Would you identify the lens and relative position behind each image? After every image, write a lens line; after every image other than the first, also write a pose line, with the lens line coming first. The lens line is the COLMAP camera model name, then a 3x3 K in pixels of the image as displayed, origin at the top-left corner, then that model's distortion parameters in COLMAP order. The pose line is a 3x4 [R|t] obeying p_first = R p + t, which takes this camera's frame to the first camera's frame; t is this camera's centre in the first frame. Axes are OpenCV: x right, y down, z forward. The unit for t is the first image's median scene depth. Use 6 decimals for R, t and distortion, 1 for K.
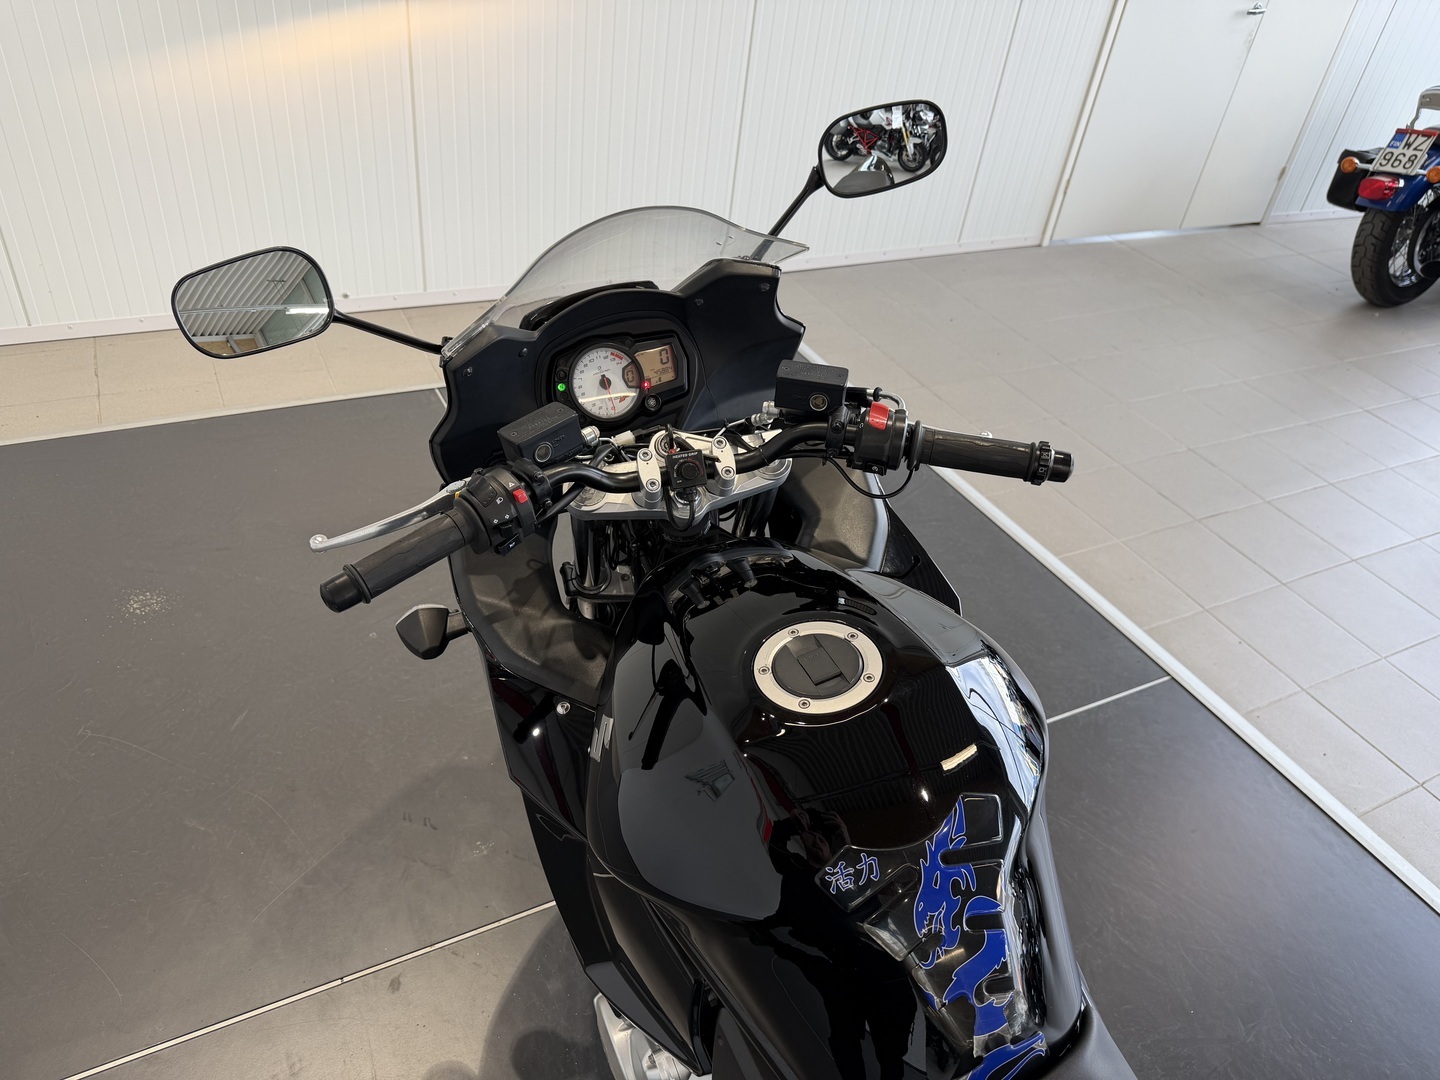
lens RADIAL K [[1057.7, 0, 720.0], [0, 1057.7, 540.0], [0, 0, 1]] dist [-0.007428, 0.001379]
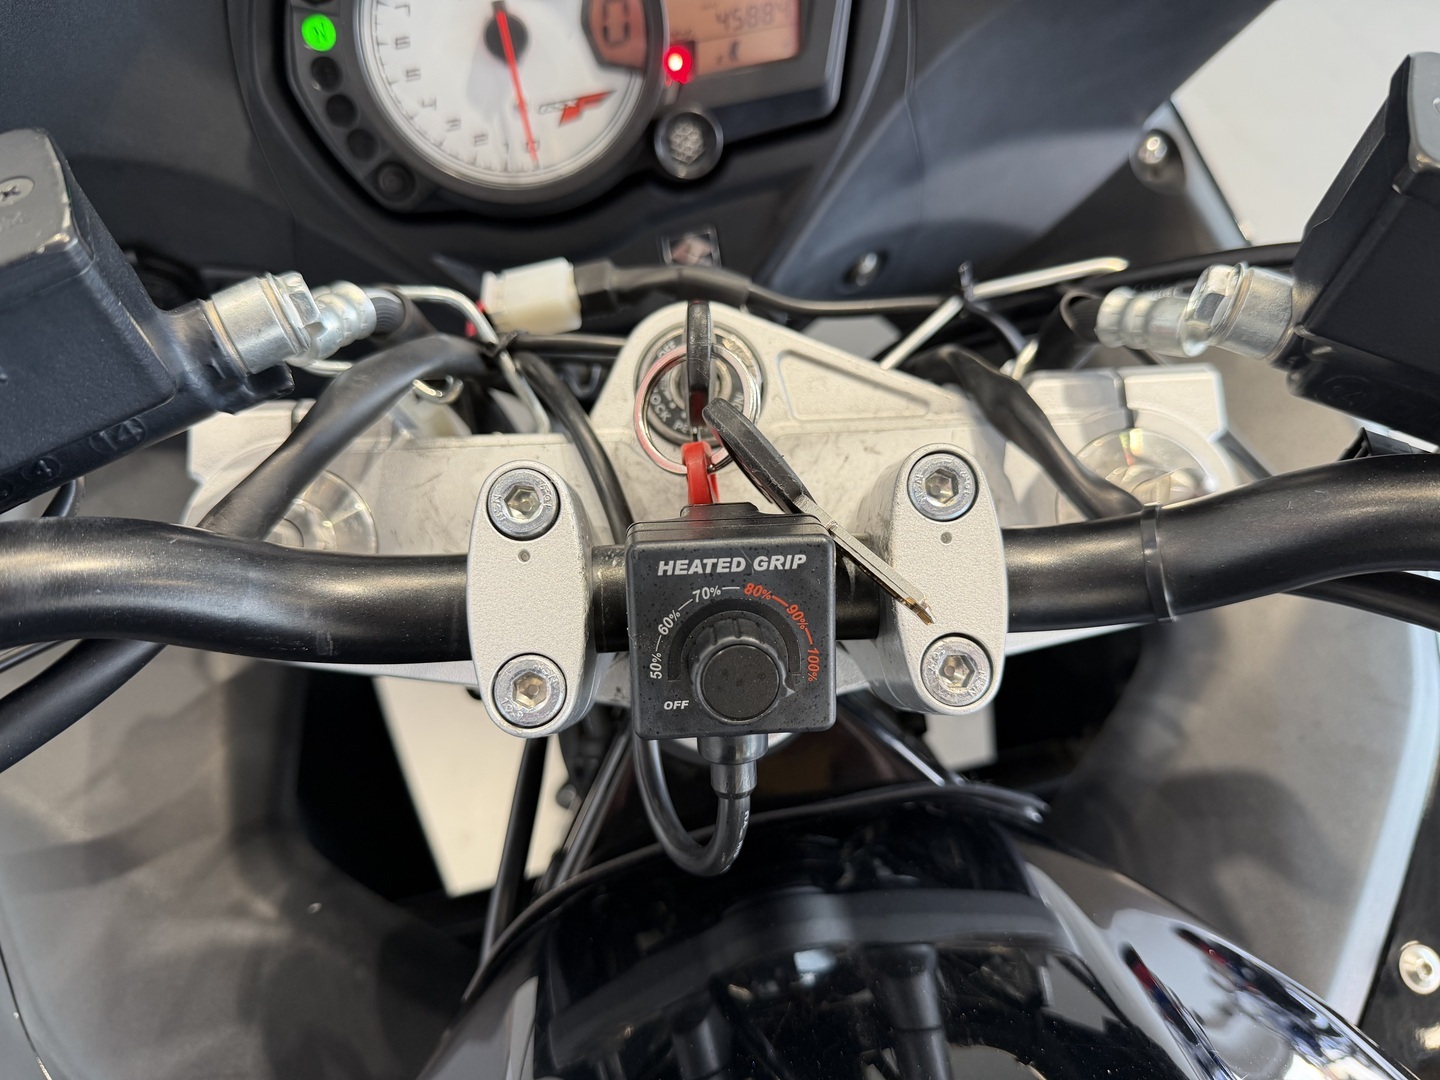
lens RADIAL K [[1057.7, 0, 720.0], [0, 1057.7, 540.0], [0, 0, 1]] dist [-0.007428, 0.001379]
pose [[0.982818, 0.171892, -0.067238, -0.022800], [-0.144456, 0.943099, 0.299496, -0.116634], [0.114893, -0.284637, 0.951726, 0.729456]]
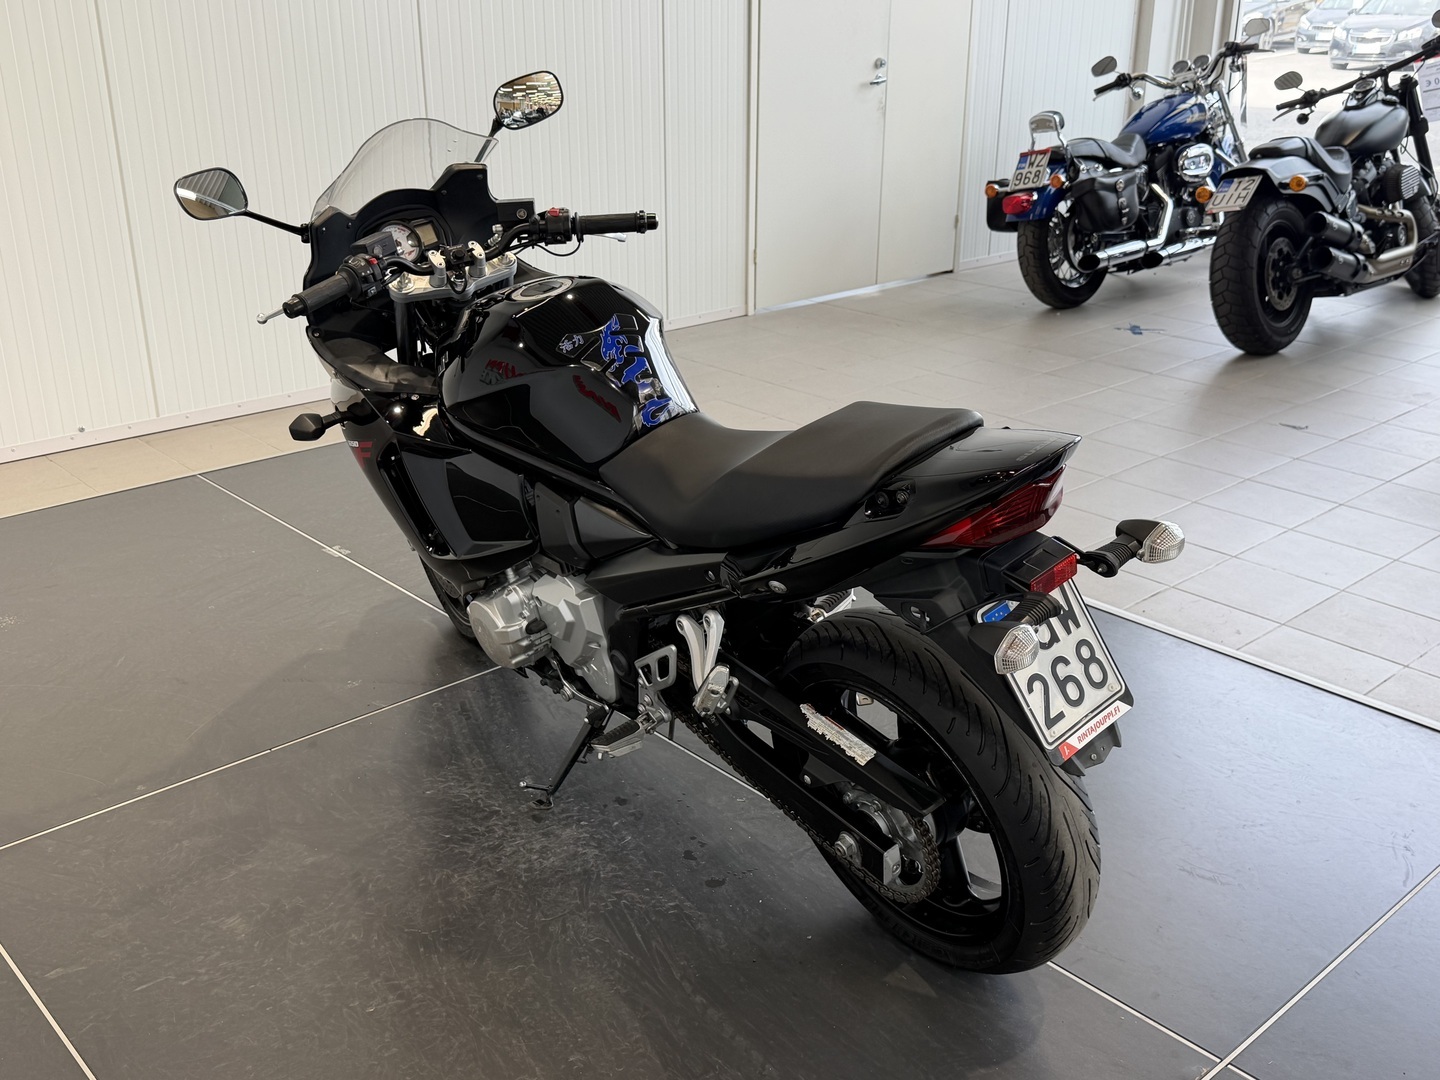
lens RADIAL K [[1476.1, 0, 720.0], [0, 1476.1, 540.0], [0, 0, 1]] dist [0.122548, -0.002907]
pose [[0.961951, -0.196227, 0.190119, -0.157735], [0.237840, 0.943872, -0.229211, 0.951026], [-0.134470, 0.265708, 0.954629, -1.215573]]
